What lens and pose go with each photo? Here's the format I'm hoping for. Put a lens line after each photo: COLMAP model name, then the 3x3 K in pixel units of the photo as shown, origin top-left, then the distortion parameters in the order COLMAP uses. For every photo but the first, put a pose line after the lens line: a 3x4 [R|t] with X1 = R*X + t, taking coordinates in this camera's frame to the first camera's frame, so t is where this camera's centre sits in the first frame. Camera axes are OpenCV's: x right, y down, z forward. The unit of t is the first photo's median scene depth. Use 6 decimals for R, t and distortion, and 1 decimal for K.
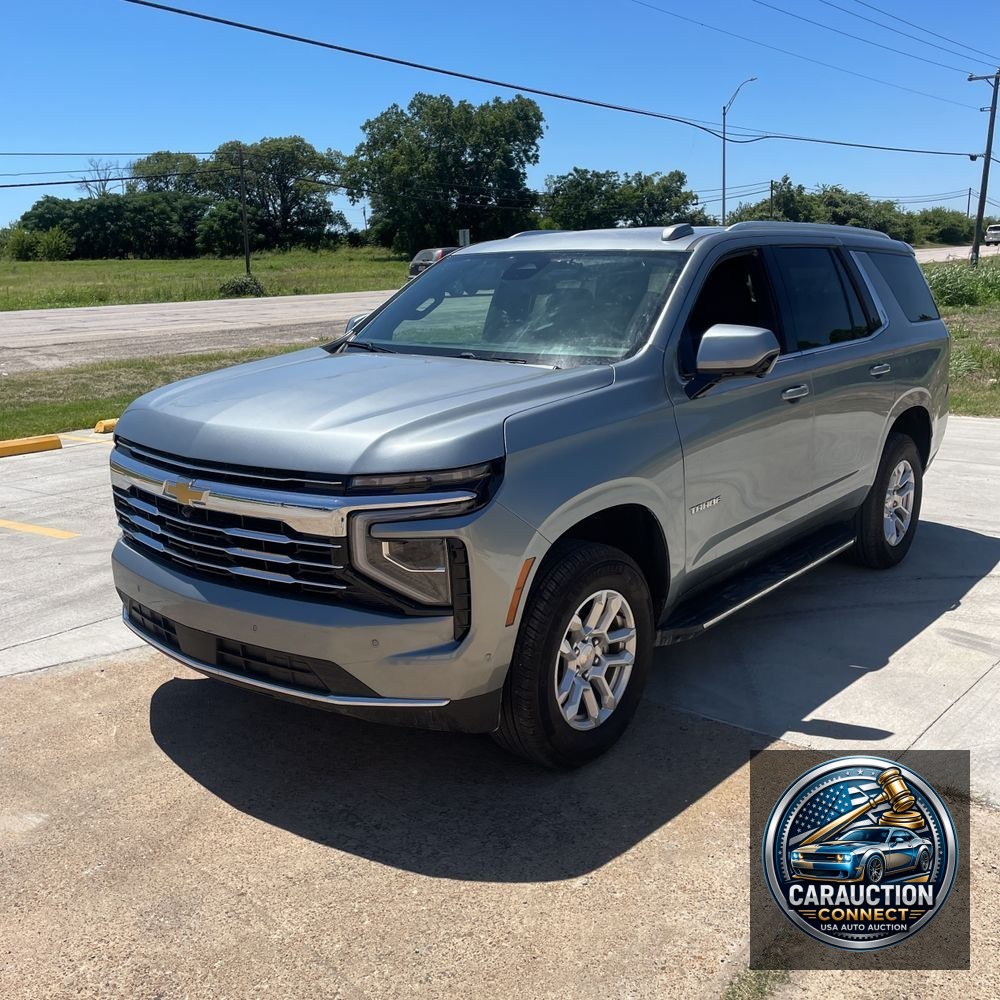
lens RADIAL K [[1027.4, 0, 497.0], [0, 1027.4, 499.1], [0, 0, 1]] dist [0.031242, 0.000000]
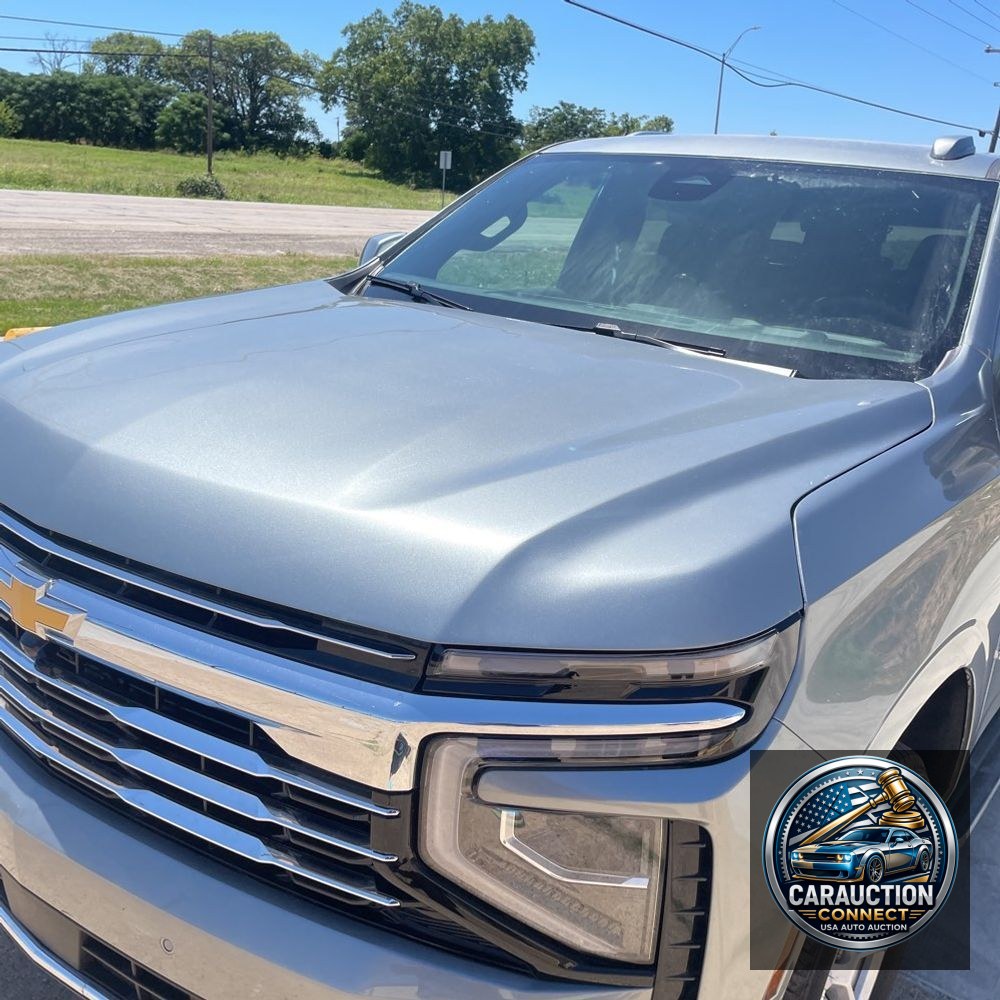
lens RADIAL K [[1027.4, 0, 515.8], [0, 1027.4, 489.3], [0, 0, 1]] dist [0.031242, 0.000000]
pose [[0.993633, 0.086772, 0.071856, -0.011847], [-0.090428, 0.994683, 0.049282, -0.008382], [-0.067198, -0.055466, 0.996197, 0.049086]]
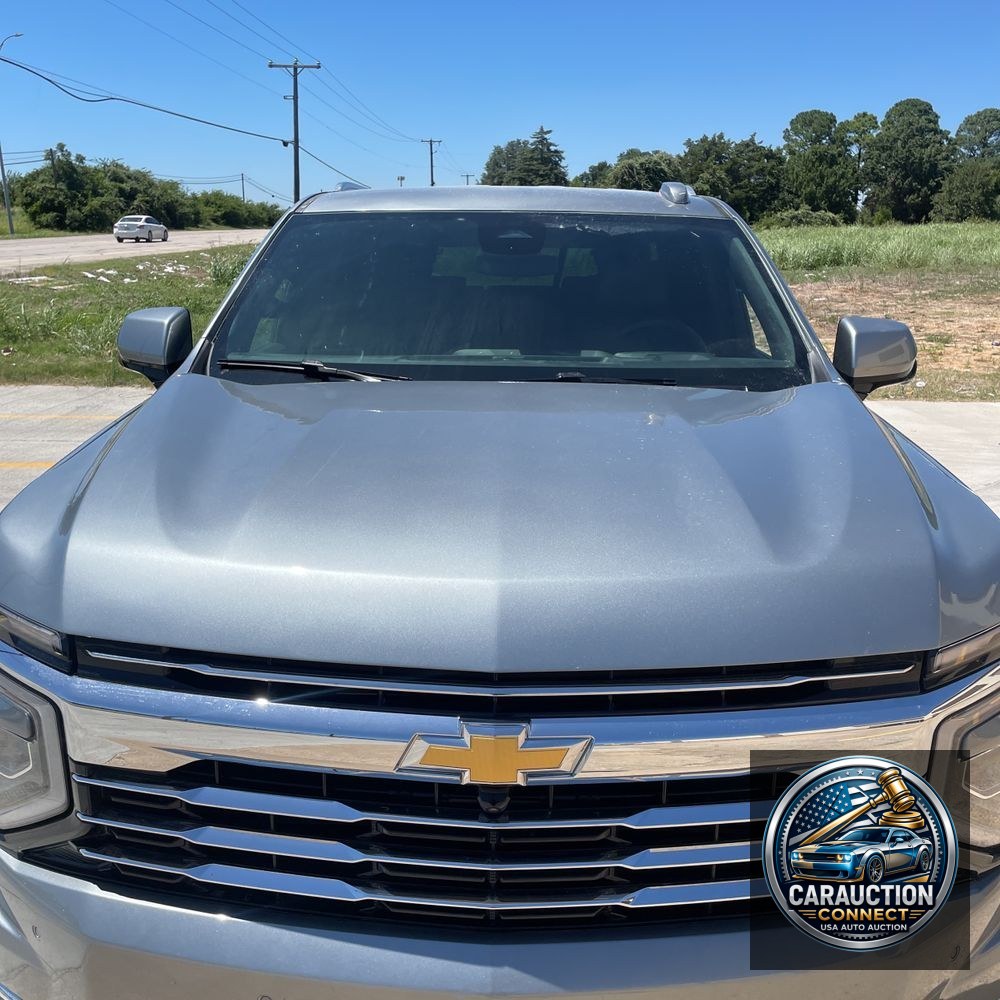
lens RADIAL K [[1027.4, 0, 507.9], [0, 1027.4, 499.2], [0, 0, 1]] dist [0.031242, 0.000000]
pose [[0.777815, -0.130849, 0.614722, -0.047969], [0.119224, 0.991047, 0.060097, -0.011889], [-0.617082, 0.026545, 0.786451, 0.059206]]
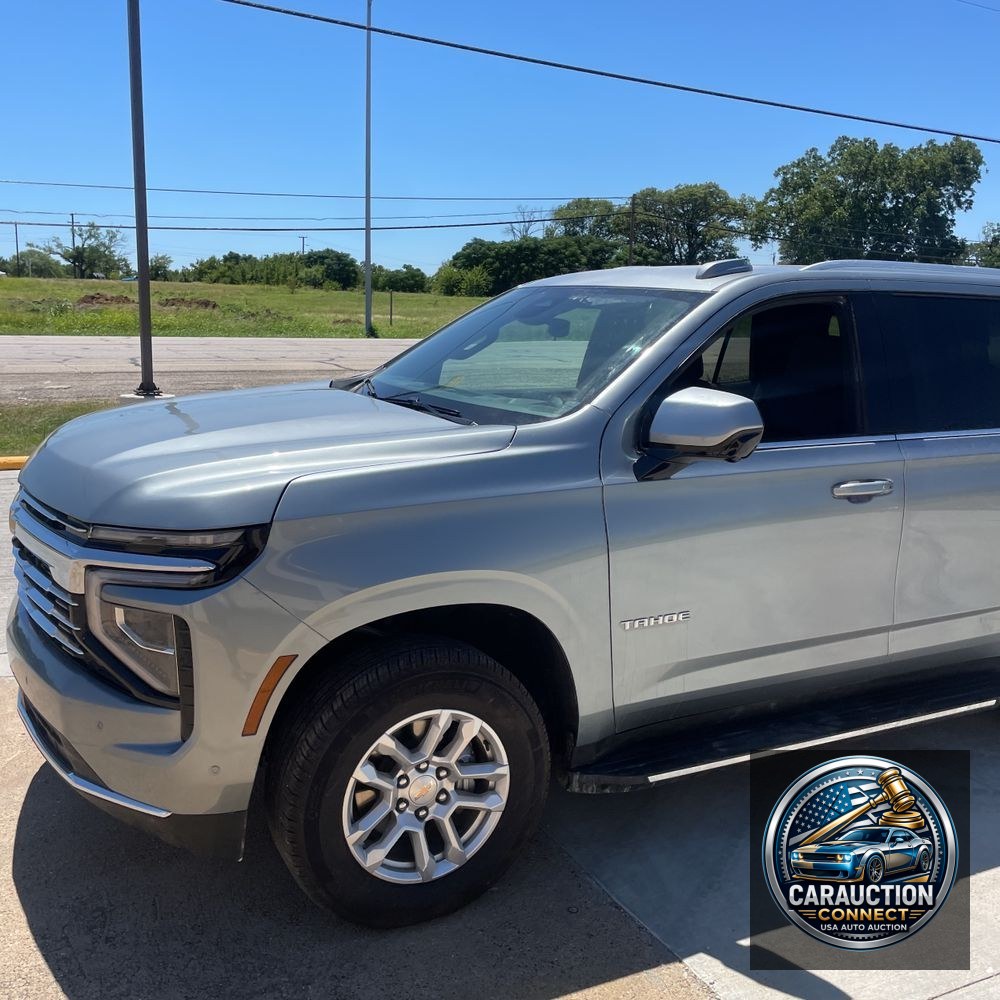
lens RADIAL K [[1027.4, 0, 488.5], [0, 1027.4, 494.4], [0, 0, 1]] dist [0.031242, 0.000000]
pose [[0.920004, 0.113218, -0.375199, 0.038802], [-0.130288, 0.991267, -0.020353, -0.005904], [0.369618, 0.067609, 0.926721, 0.026114]]
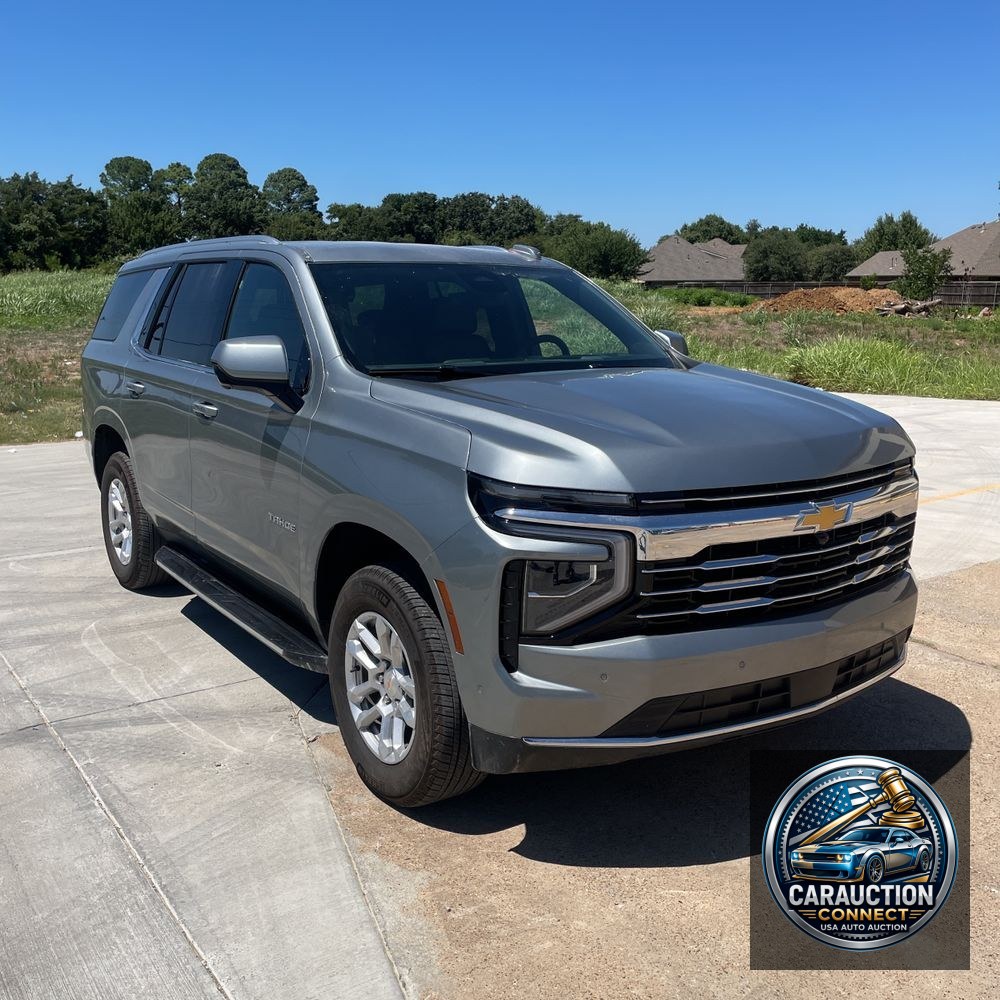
lens RADIAL K [[1027.4, 0, 510.3], [0, 1027.4, 495.2], [0, 0, 1]] dist [0.031242, 0.000000]
pose [[0.257509, -0.170317, 0.951147, -0.109145], [0.203620, 0.971805, 0.118889, -0.016715], [-0.944578, 0.163057, 0.284928, 0.088895]]
